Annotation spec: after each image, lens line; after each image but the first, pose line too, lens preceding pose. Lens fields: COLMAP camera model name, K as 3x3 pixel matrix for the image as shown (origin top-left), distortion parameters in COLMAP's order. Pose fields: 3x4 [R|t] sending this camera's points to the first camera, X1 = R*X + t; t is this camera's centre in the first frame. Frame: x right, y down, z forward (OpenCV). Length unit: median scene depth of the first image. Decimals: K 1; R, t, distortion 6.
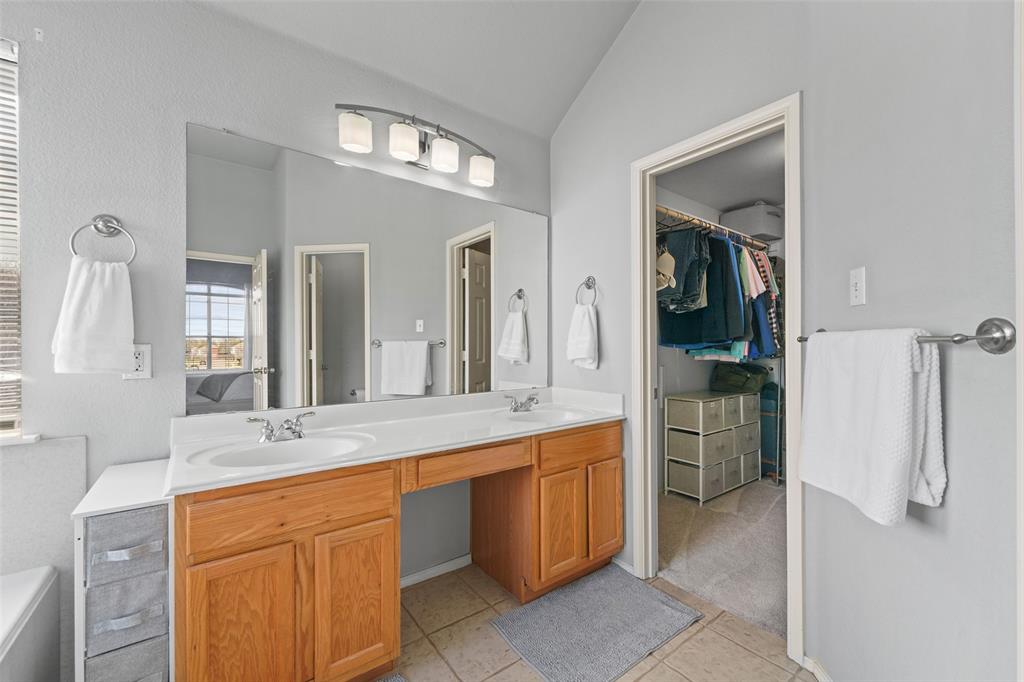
lens RADIAL K [[407.3, 0, 505.2], [0, 407.3, 342.5], [0, 0, 1]] dist [0.006169, -0.000476]
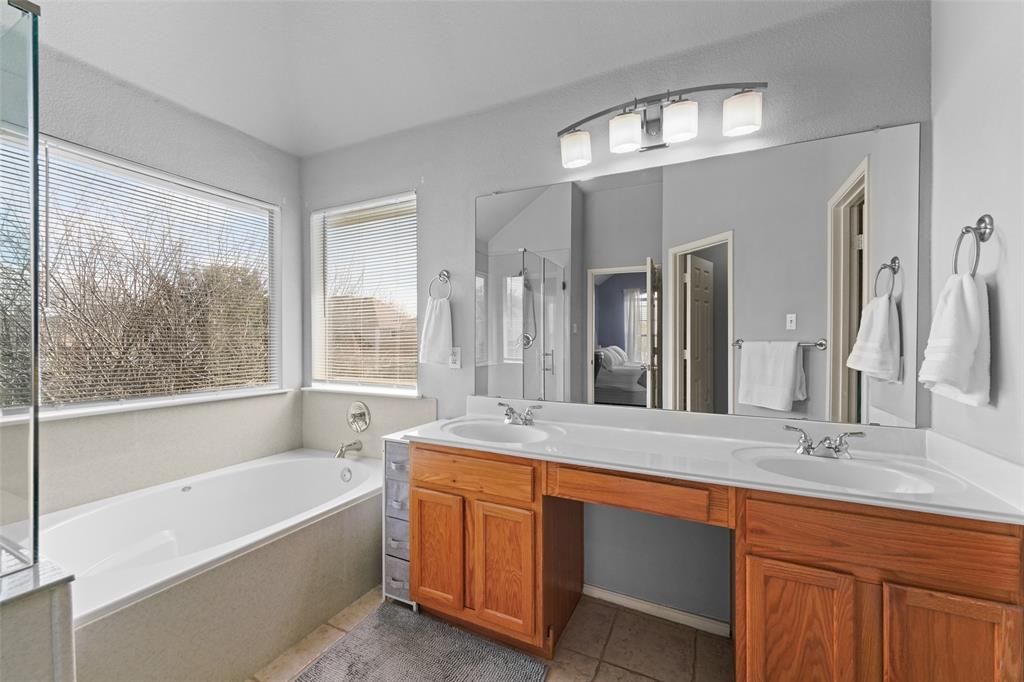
lens RADIAL K [[414.7, 0, 512.0], [0, 414.7, 341.0], [0, 0, 1]] dist [0.008735, 0.000068]
pose [[0.464804, 0.003149, -0.885408, 0.478106], [0.002839, 0.999983, 0.005047, -0.019355], [0.885409, -0.004860, 0.464787, 0.322126]]
